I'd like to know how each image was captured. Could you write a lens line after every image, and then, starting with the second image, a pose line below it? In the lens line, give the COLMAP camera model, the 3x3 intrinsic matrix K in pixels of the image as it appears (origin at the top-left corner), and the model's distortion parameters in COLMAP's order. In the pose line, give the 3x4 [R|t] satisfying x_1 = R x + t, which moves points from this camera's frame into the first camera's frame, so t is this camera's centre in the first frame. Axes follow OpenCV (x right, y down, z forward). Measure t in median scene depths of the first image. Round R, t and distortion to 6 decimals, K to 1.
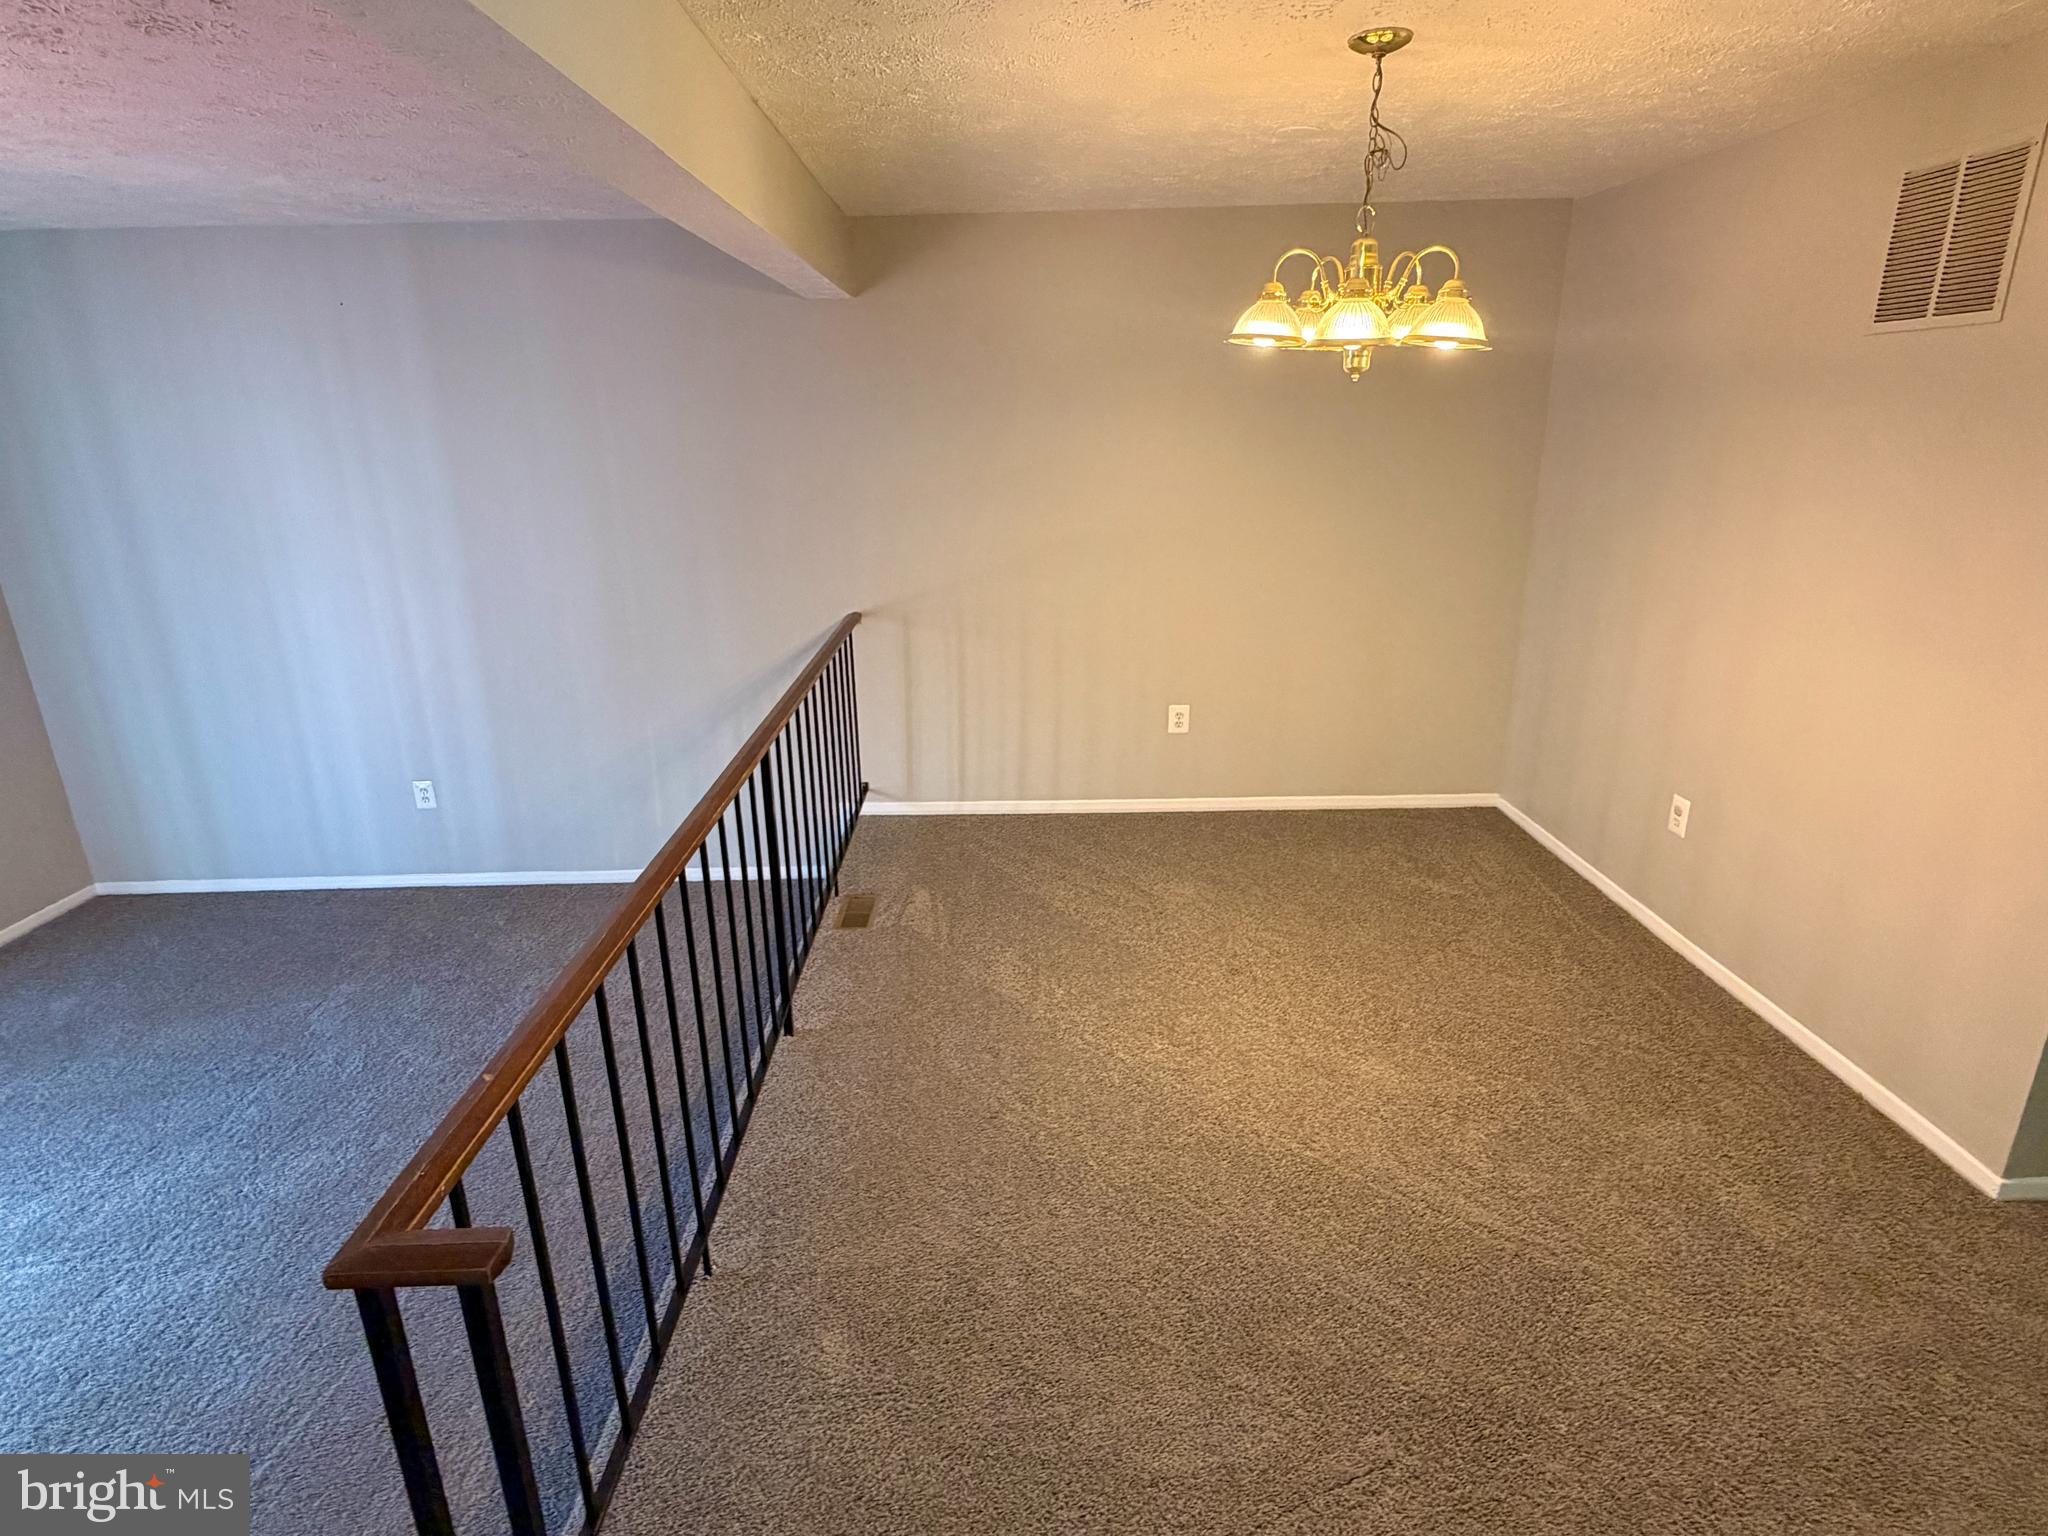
lens RADIAL K [[1105.4, 0, 948.2], [0, 1105.4, 783.8], [0, 0, 1]] dist [-0.004658, 0.003131]
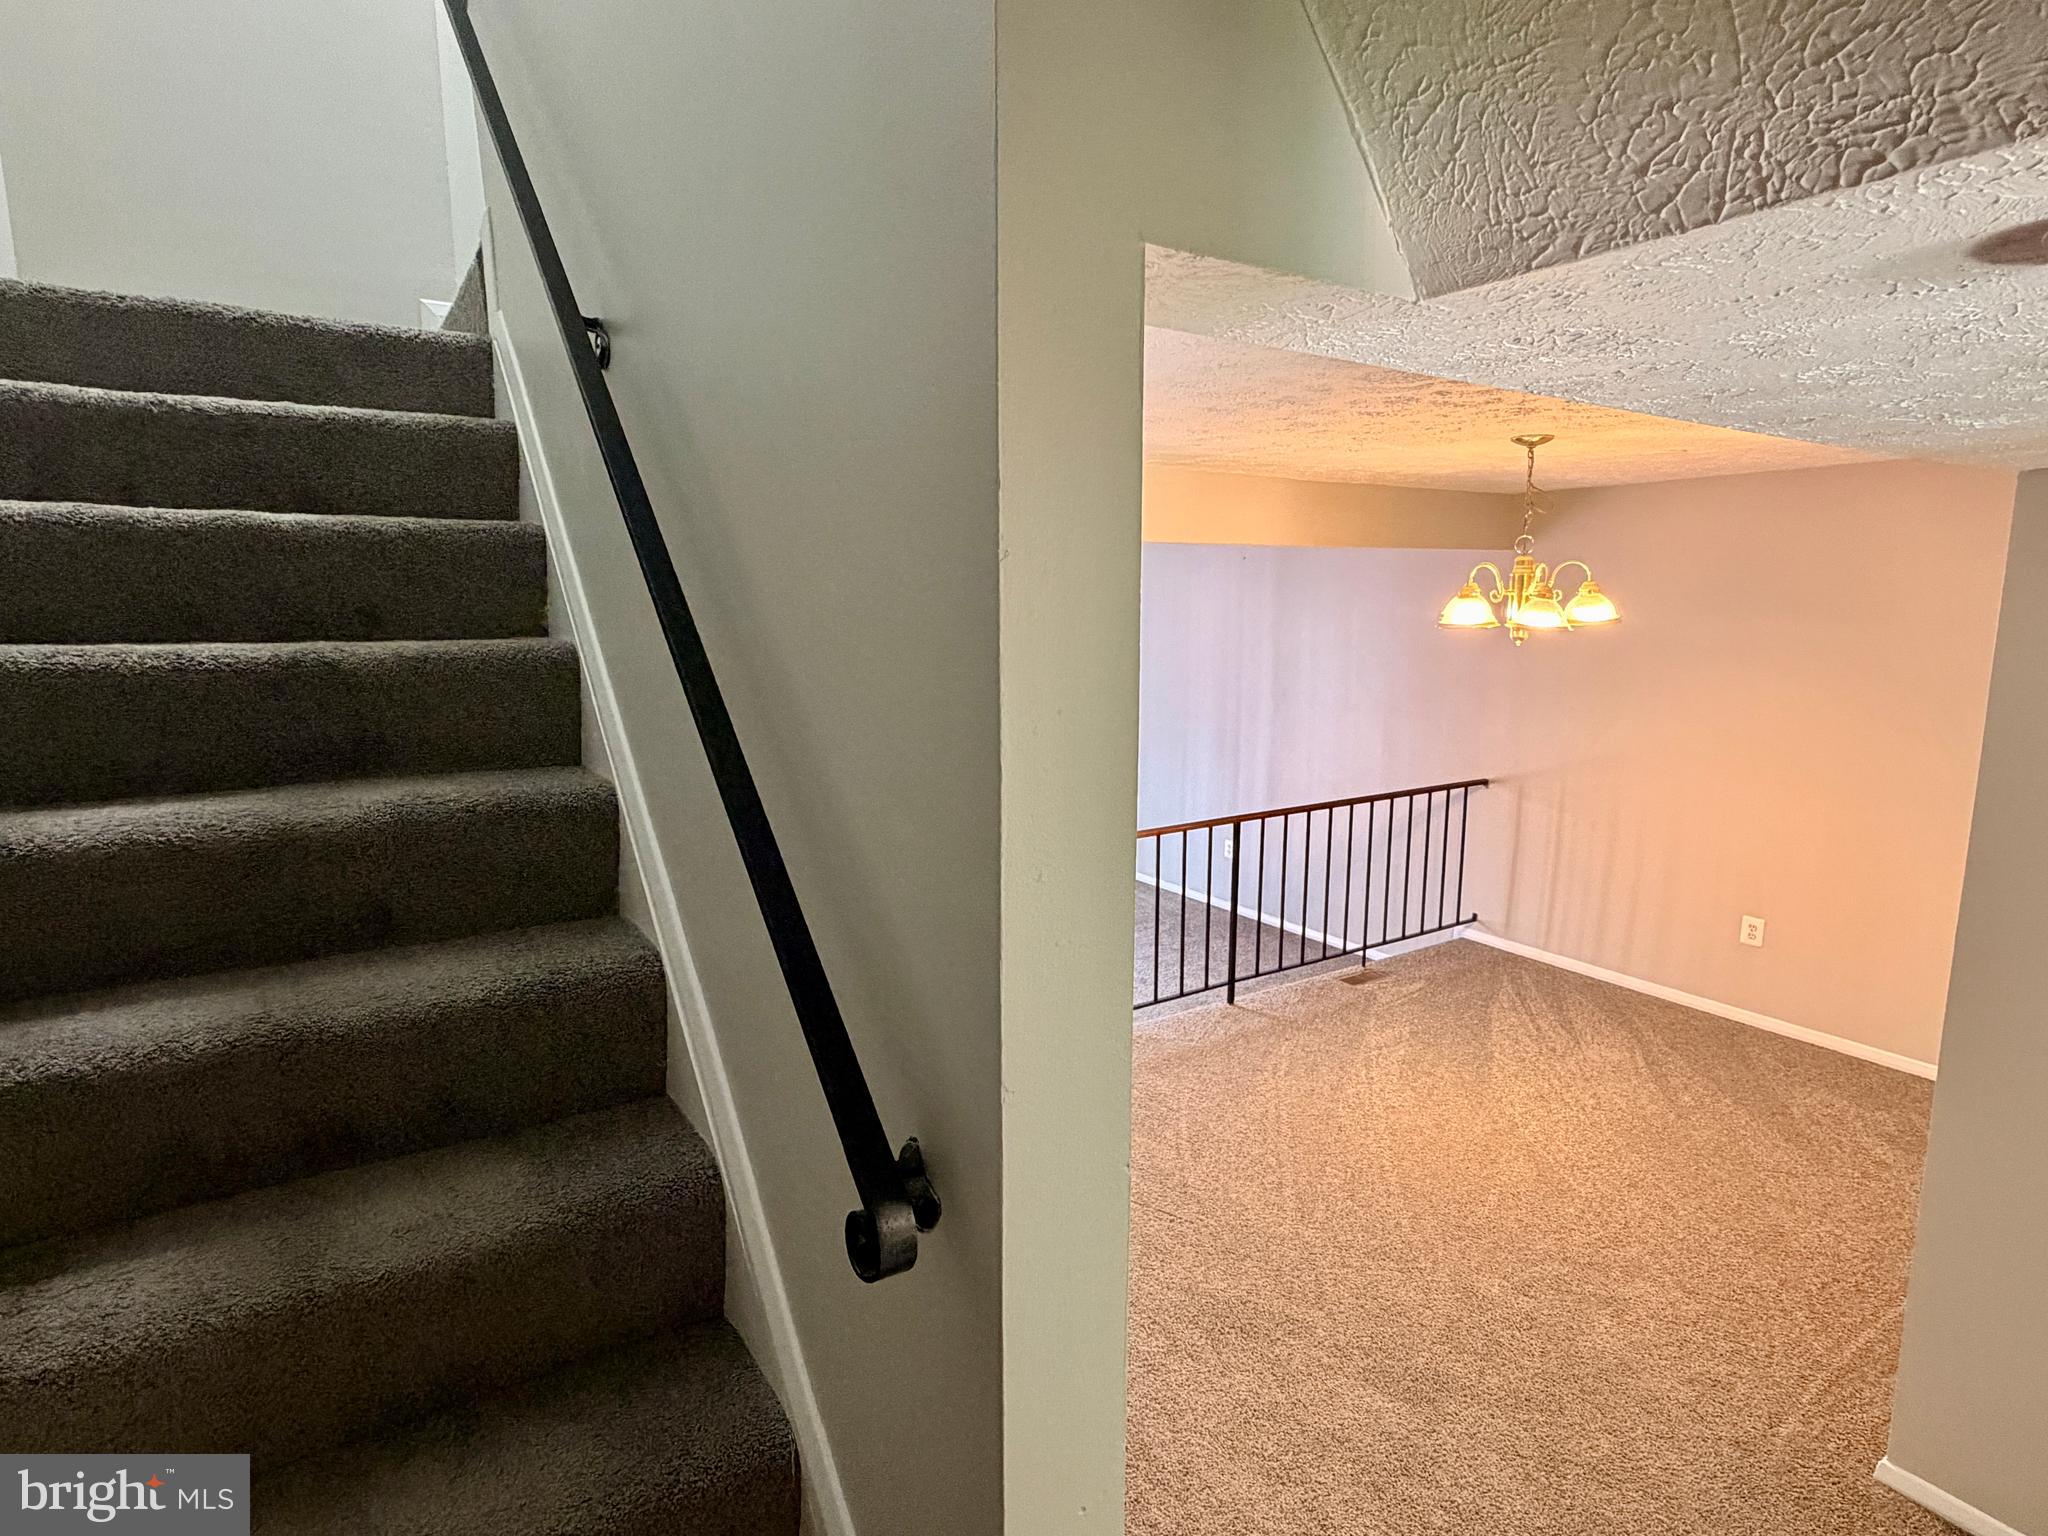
lens RADIAL K [[1139.3, 0, 997.8], [0, 1139.3, 777.6], [0, 0, 1]] dist [0.012516, 0.002631]
pose [[0.531398, 0.159861, -0.831901, 0.984851], [-0.276491, 0.960983, 0.008051, -0.014692], [0.800730, 0.225735, 0.554865, -0.269722]]
